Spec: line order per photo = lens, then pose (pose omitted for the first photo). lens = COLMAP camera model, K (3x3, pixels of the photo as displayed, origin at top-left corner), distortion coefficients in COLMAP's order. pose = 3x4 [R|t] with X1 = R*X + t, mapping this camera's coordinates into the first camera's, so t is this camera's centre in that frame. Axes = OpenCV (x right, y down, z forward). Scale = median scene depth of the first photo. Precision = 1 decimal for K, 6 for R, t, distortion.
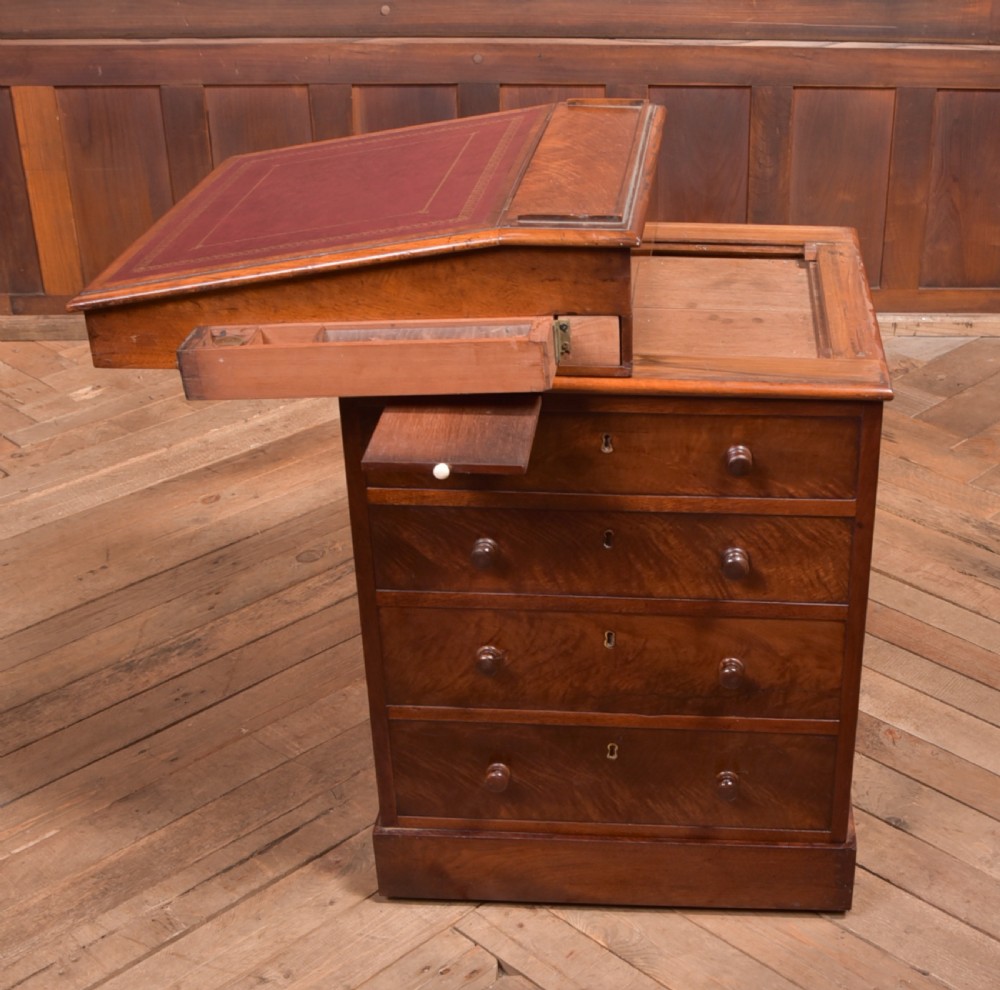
lens RADIAL K [[1553.0, 0, 681.6], [0, 1553.0, 564.3], [0, 0, 1]] dist [-0.118629, 0.110095]
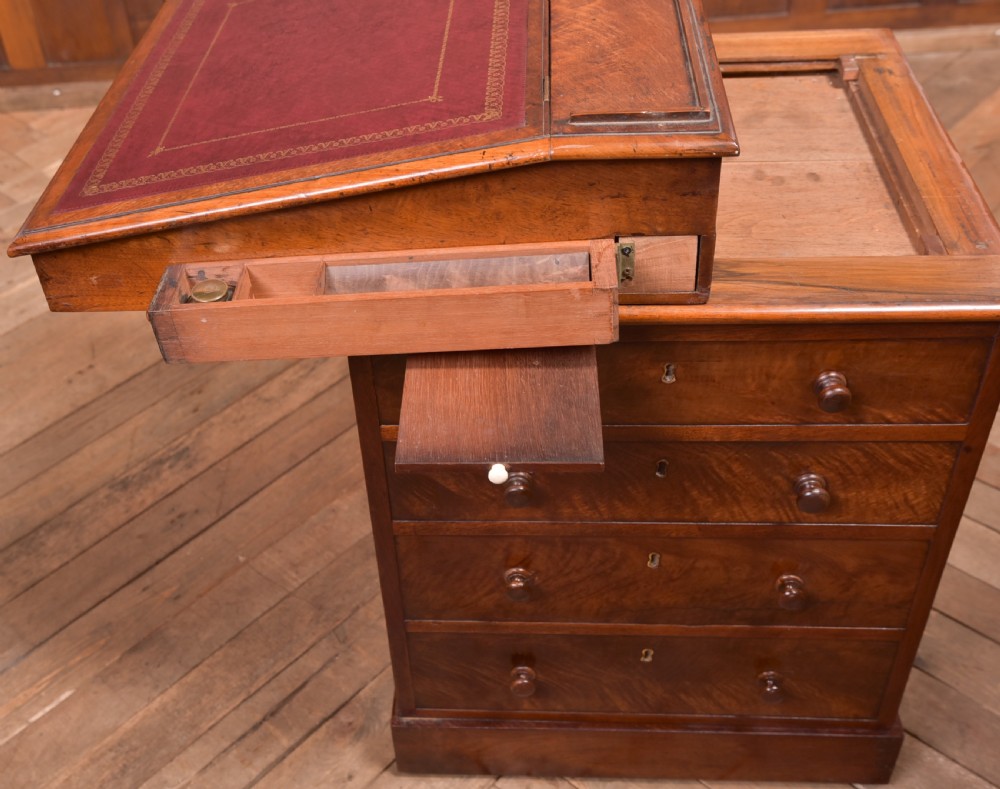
lens RADIAL K [[1150.8, 0, 427.8], [0, 1150.8, 404.5], [0, 0, 1]] dist [-0.059047, 0.119013]
pose [[0.995546, -0.032934, -0.088339, -0.099981], [0.049723, 0.979504, 0.195191, -0.152897], [0.080100, -0.198714, 0.976779, 0.314331]]
